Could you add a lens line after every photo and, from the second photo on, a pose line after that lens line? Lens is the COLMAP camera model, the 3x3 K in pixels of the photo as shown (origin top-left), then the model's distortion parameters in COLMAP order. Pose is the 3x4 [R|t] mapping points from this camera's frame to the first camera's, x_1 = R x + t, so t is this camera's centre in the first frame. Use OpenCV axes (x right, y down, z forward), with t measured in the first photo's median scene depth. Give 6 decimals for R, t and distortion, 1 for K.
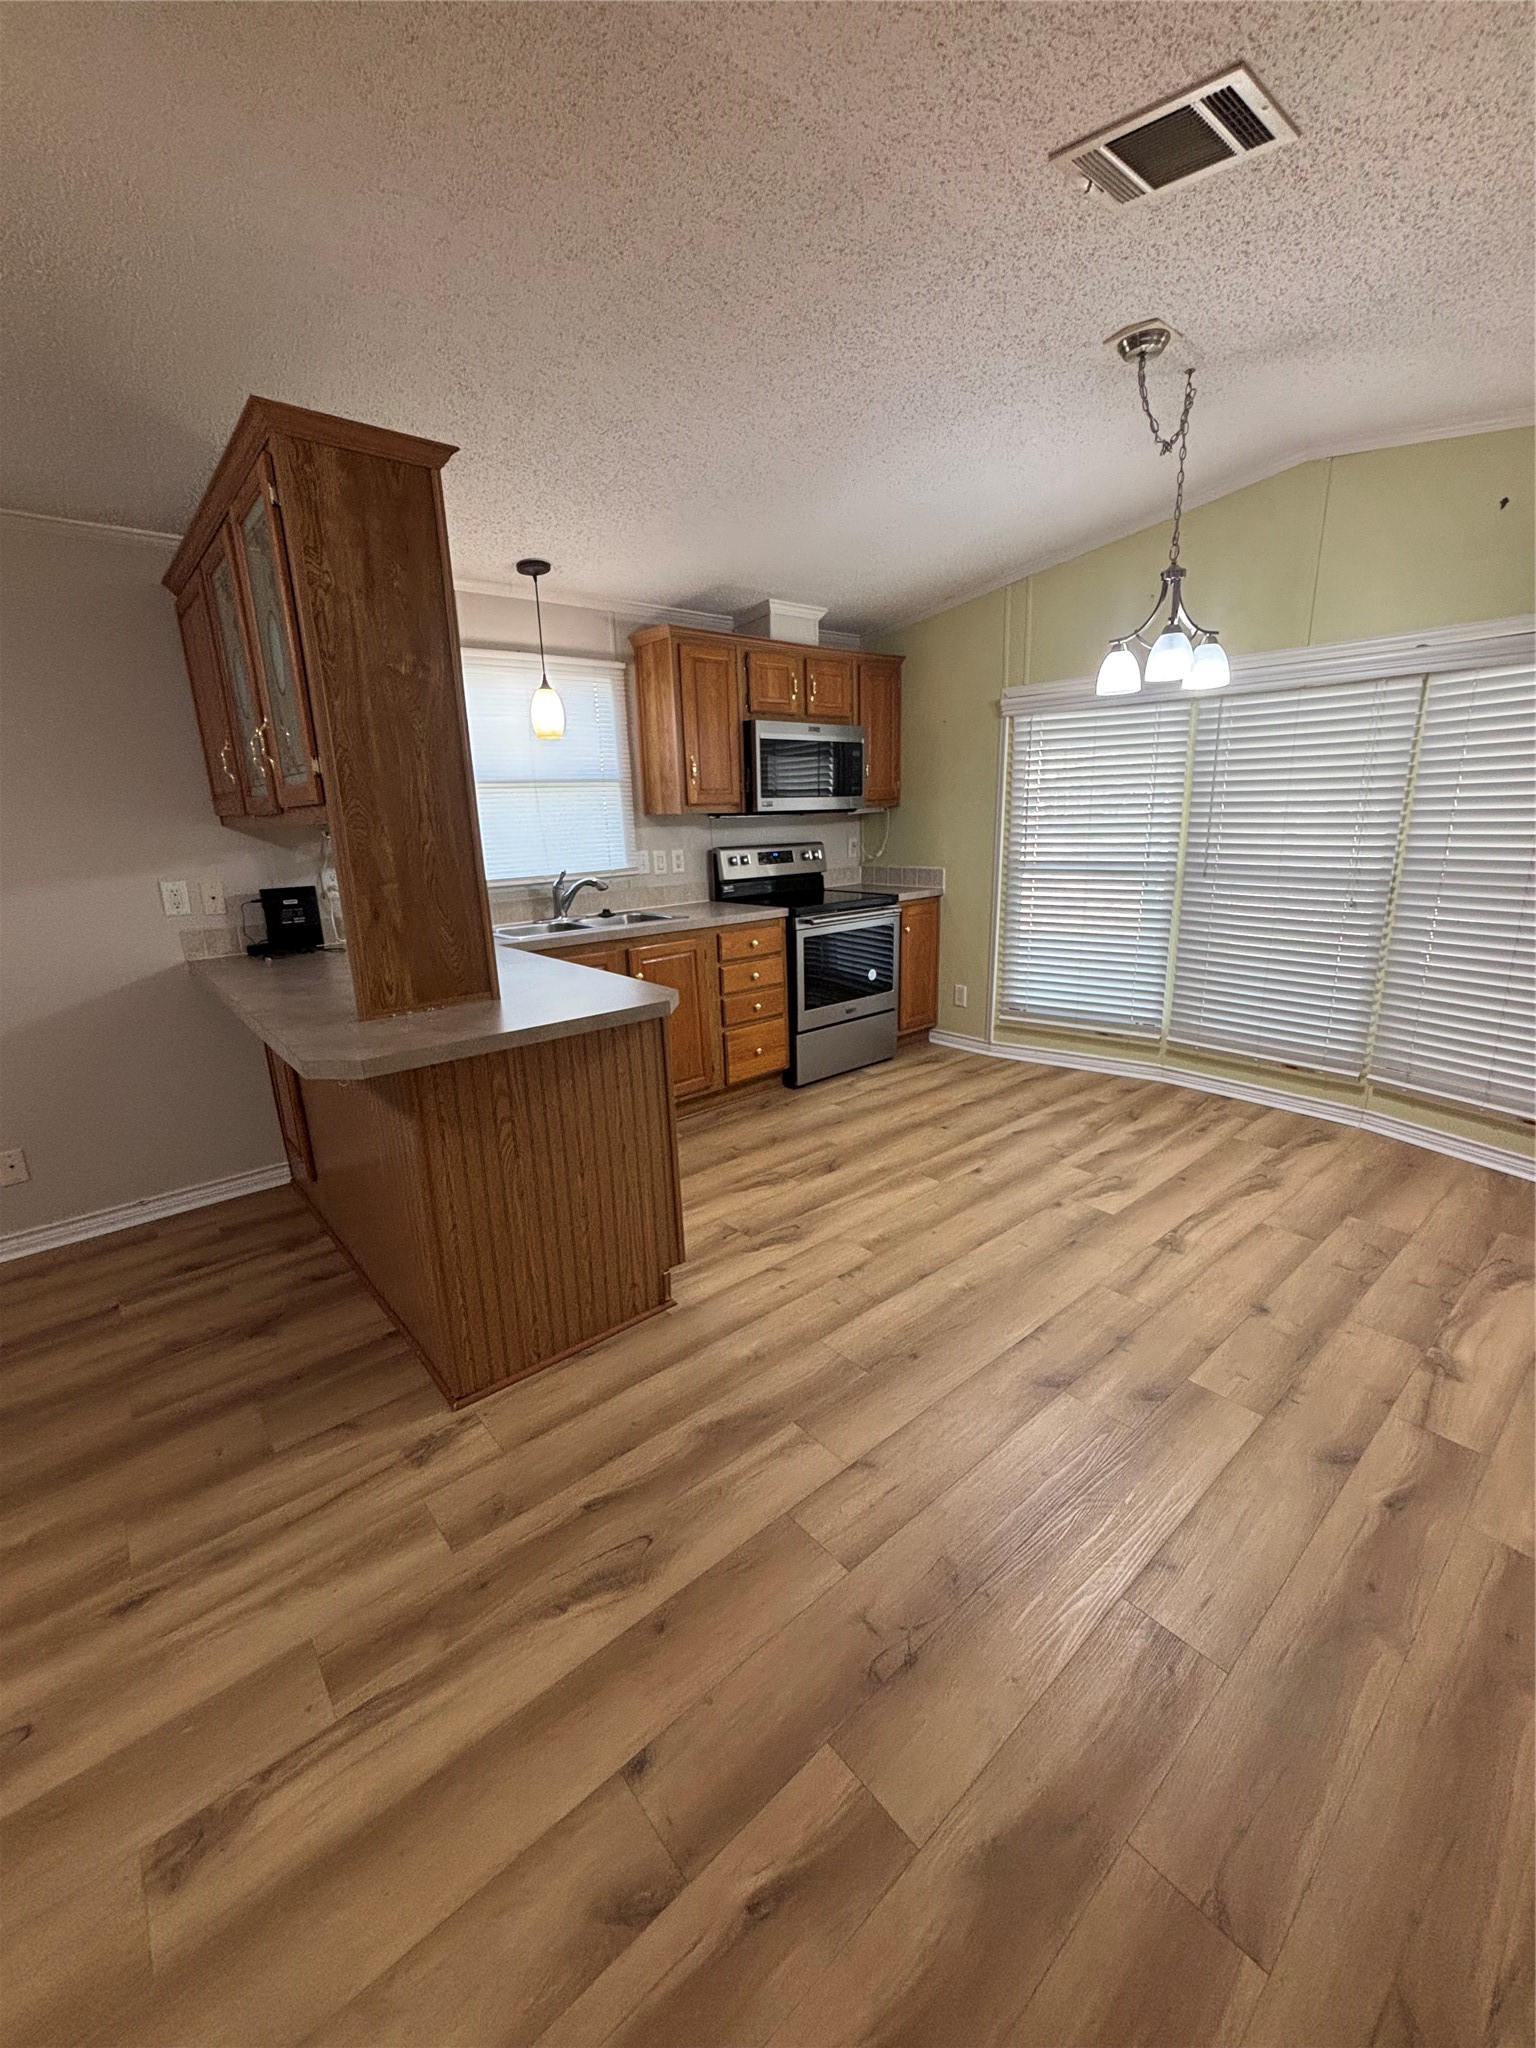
lens RADIAL K [[849.9, 0, 765.9], [0, 849.9, 1016.1], [0, 0, 1]] dist [-0.006291, 0.002025]
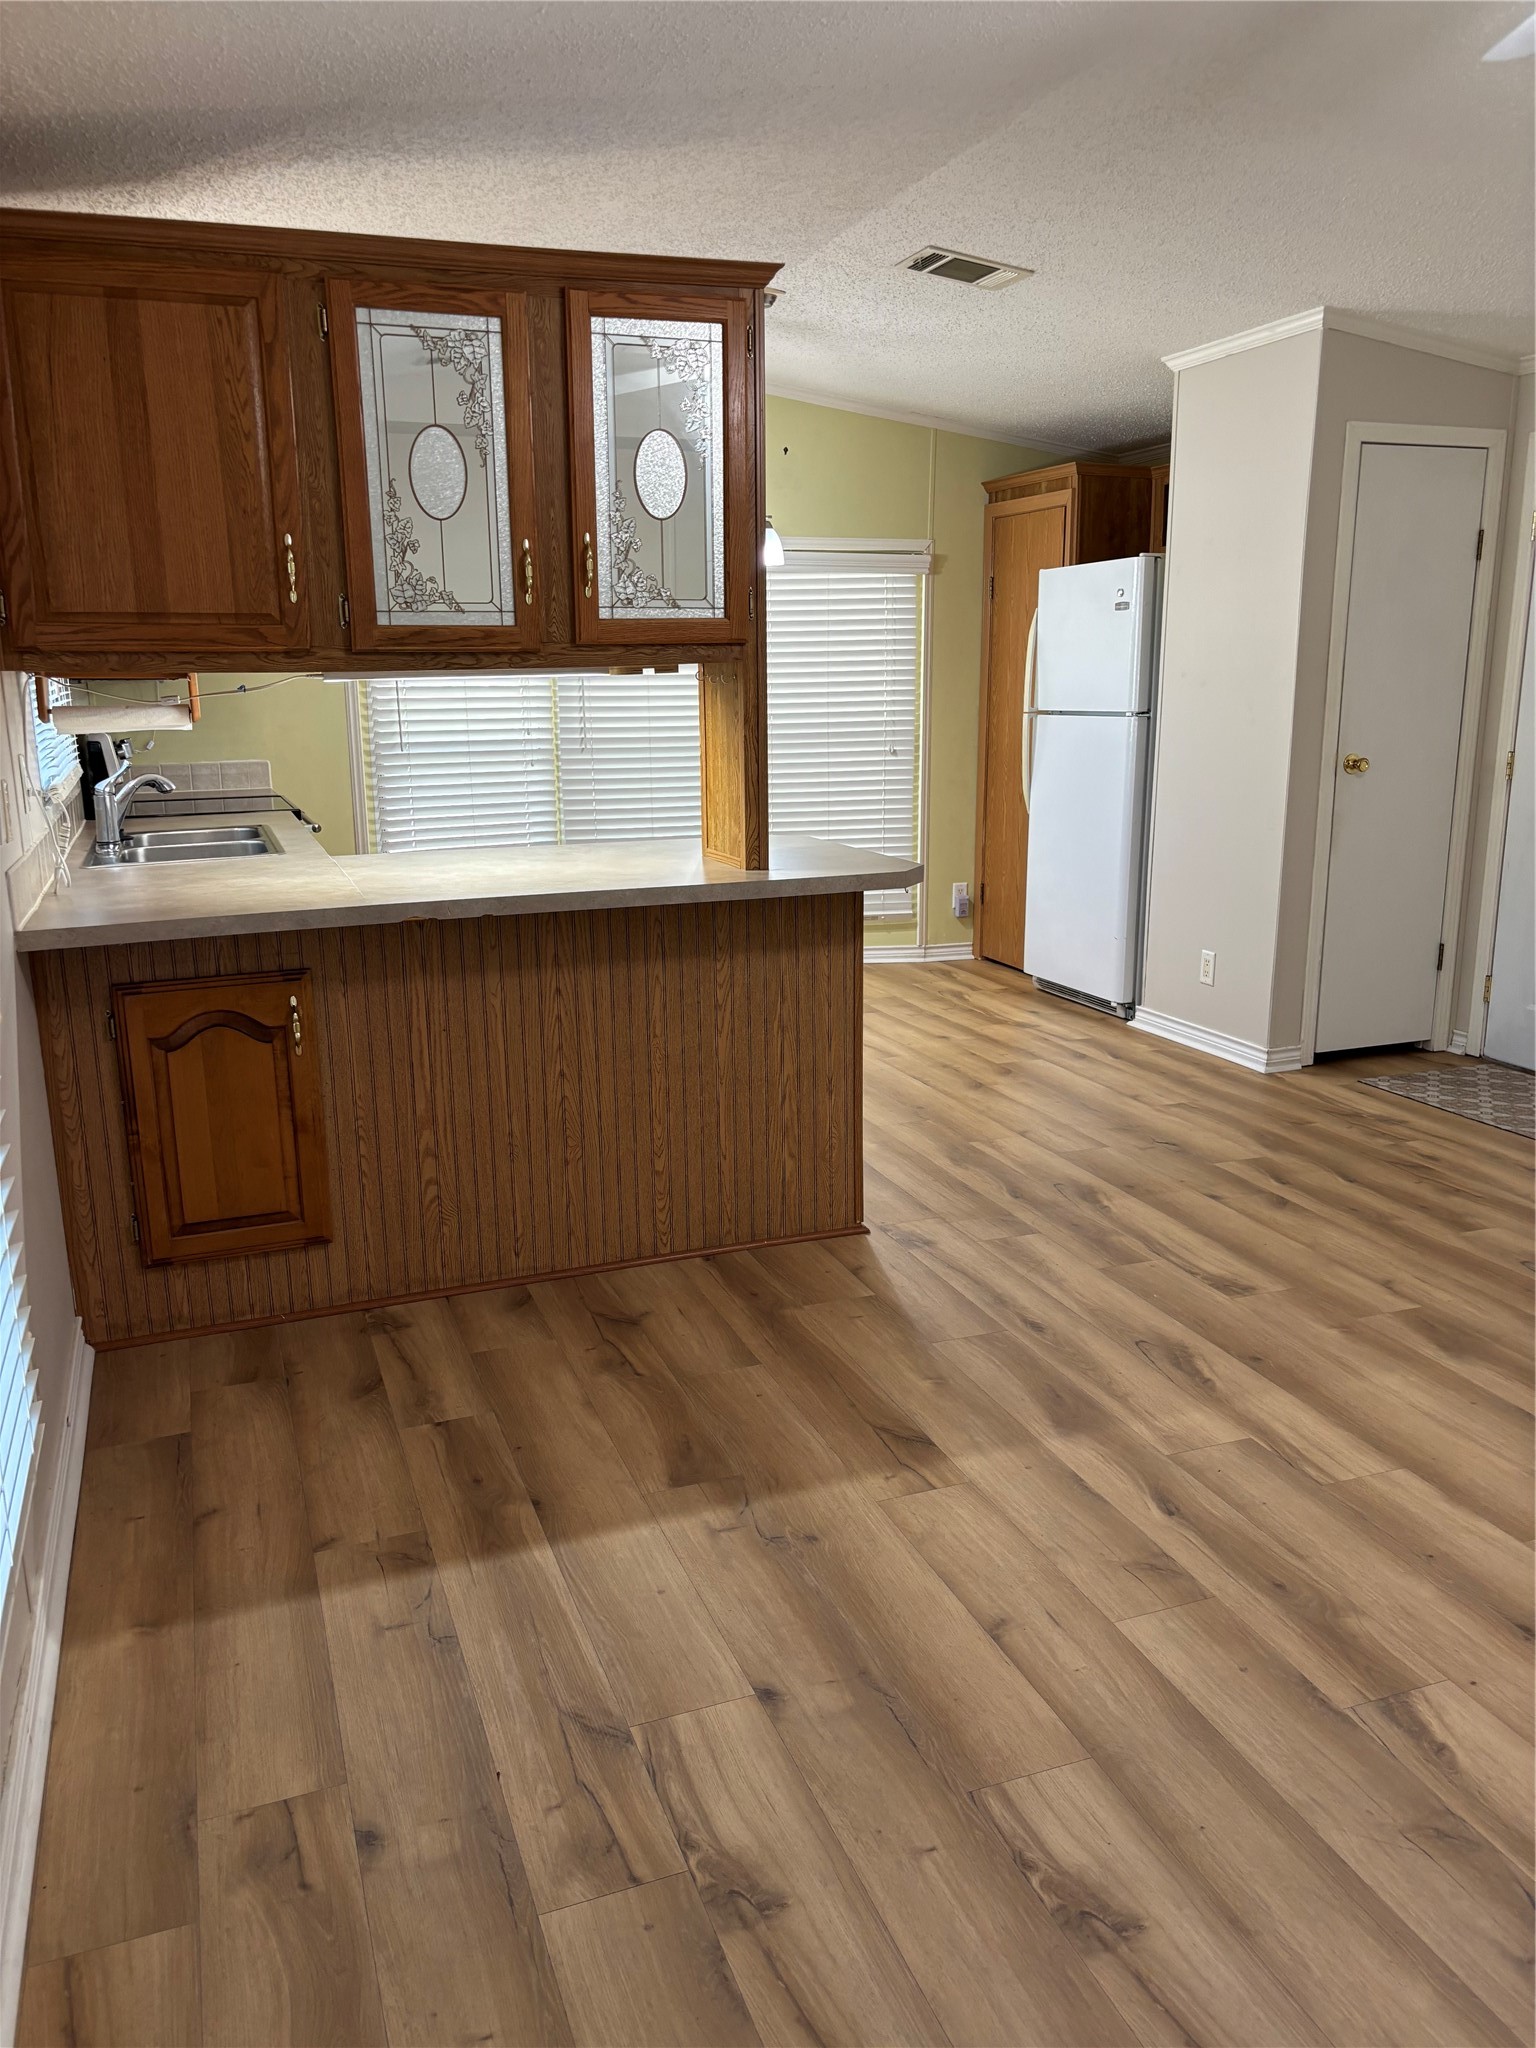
lens RADIAL K [[1578.9, 0, 746.5], [0, 1578.9, 1013.4], [0, 0, 1]] dist [0.040387, -0.040635]
pose [[0.354075, -0.180915, 0.917552, -1.279431], [0.231032, 0.967623, 0.101635, -0.018255], [-0.906231, 0.175998, 0.384408, 0.199723]]
